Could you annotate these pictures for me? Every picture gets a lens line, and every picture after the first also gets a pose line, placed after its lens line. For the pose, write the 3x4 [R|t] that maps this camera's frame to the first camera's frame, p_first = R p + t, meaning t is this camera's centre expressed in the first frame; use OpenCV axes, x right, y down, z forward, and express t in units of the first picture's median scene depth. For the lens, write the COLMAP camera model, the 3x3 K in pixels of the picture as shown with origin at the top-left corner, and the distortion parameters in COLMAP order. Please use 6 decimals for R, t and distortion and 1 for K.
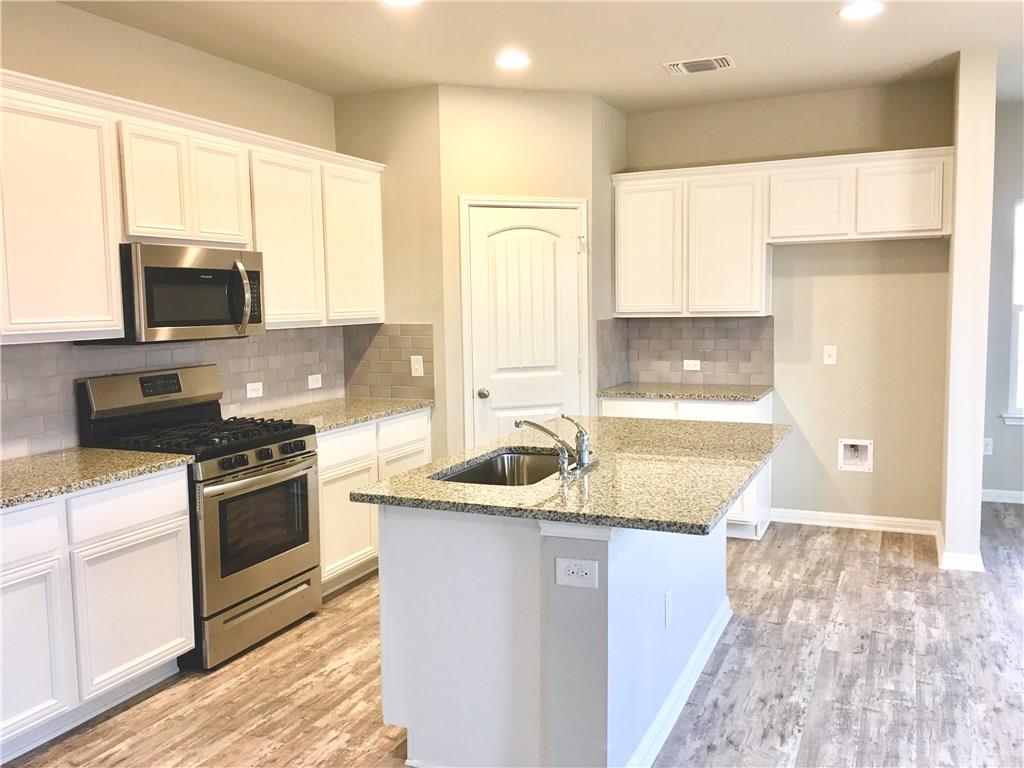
lens RADIAL K [[861.0, 0, 512.0], [0, 861.0, 384.0], [0, 0, 1]] dist [0.014005, 0.002723]
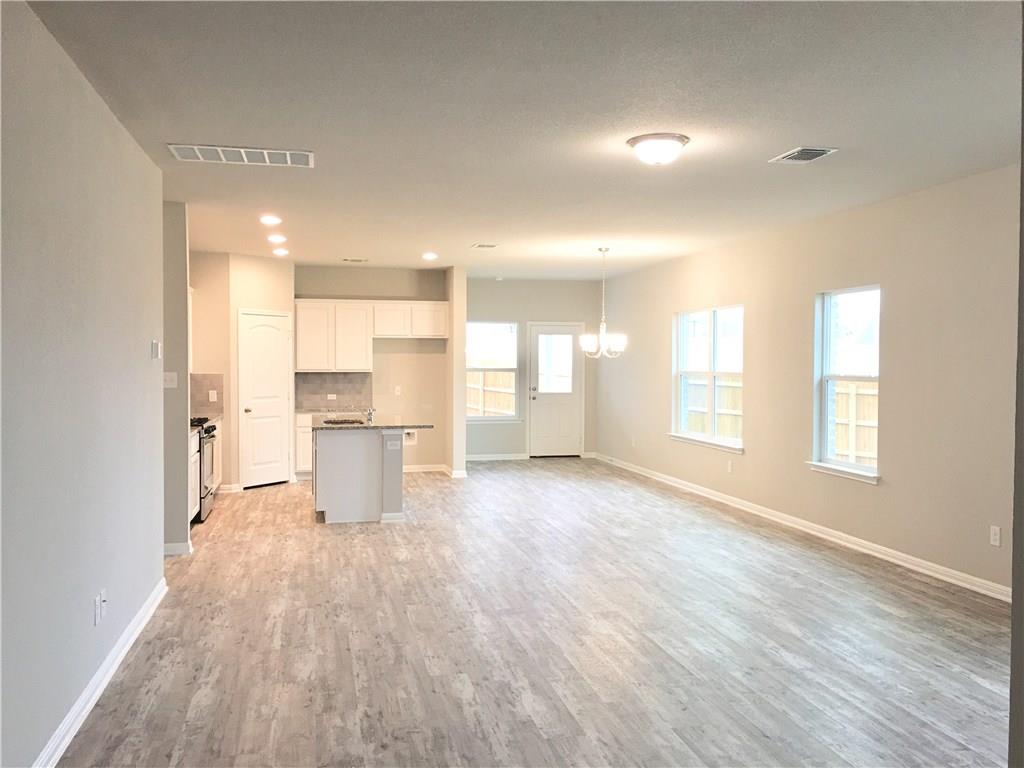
lens RADIAL K [[861.0, 0, 512.0], [0, 861.0, 384.0], [0, 0, 1]] dist [0.014005, 0.002723]
pose [[0.786755, 0.003161, 0.617258, -0.757629], [0.046175, 0.996884, -0.063959, 0.103903], [-0.615536, 0.078822, 0.784157, -0.885102]]
